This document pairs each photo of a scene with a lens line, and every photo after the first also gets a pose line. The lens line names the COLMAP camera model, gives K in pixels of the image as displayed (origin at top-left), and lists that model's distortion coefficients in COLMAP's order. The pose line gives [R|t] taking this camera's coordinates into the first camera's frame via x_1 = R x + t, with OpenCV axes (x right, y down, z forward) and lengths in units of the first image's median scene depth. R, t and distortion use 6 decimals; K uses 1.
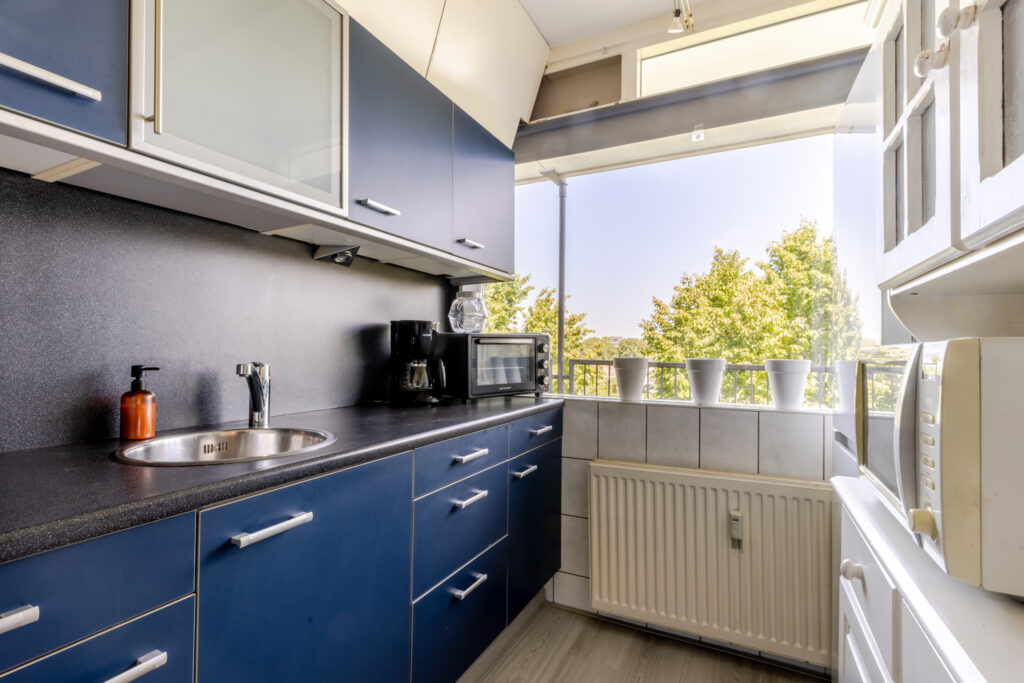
lens RADIAL K [[482.8, 0, 512.0], [0, 482.8, 341.5], [0, 0, 1]] dist [0.017520, -0.000373]
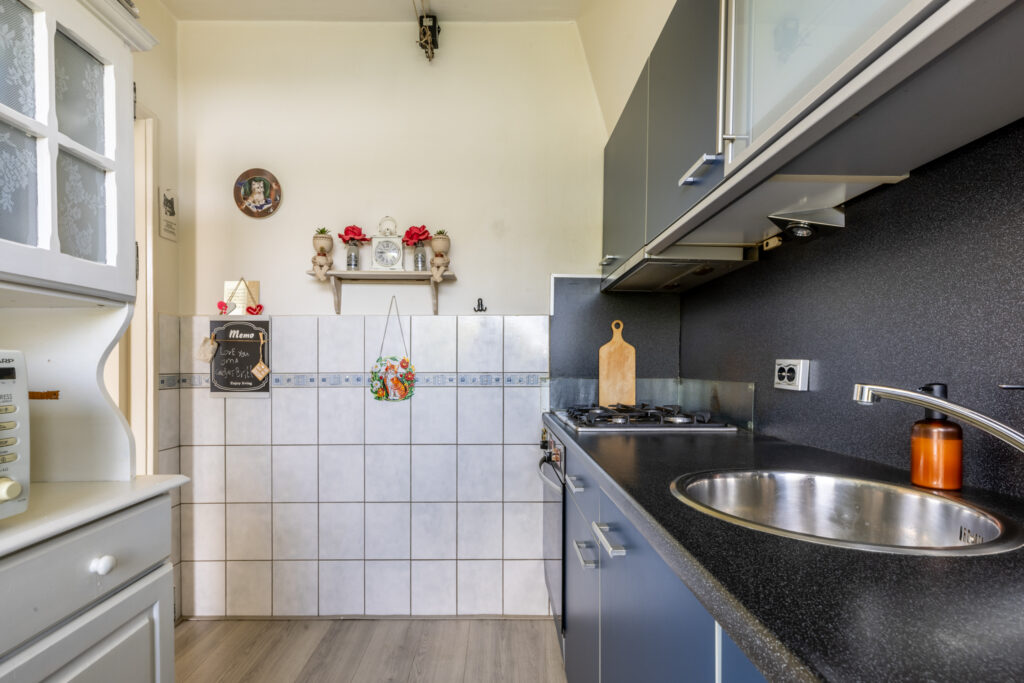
lens RADIAL K [[482.8, 0, 512.0], [0, 482.8, 341.5], [0, 0, 1]] dist [0.017520, -0.000373]
pose [[-0.885316, -0.023895, -0.464376, 0.119375], [0.006869, 0.997898, -0.064445, 0.029964], [0.464940, -0.060245, -0.883290, 1.423848]]
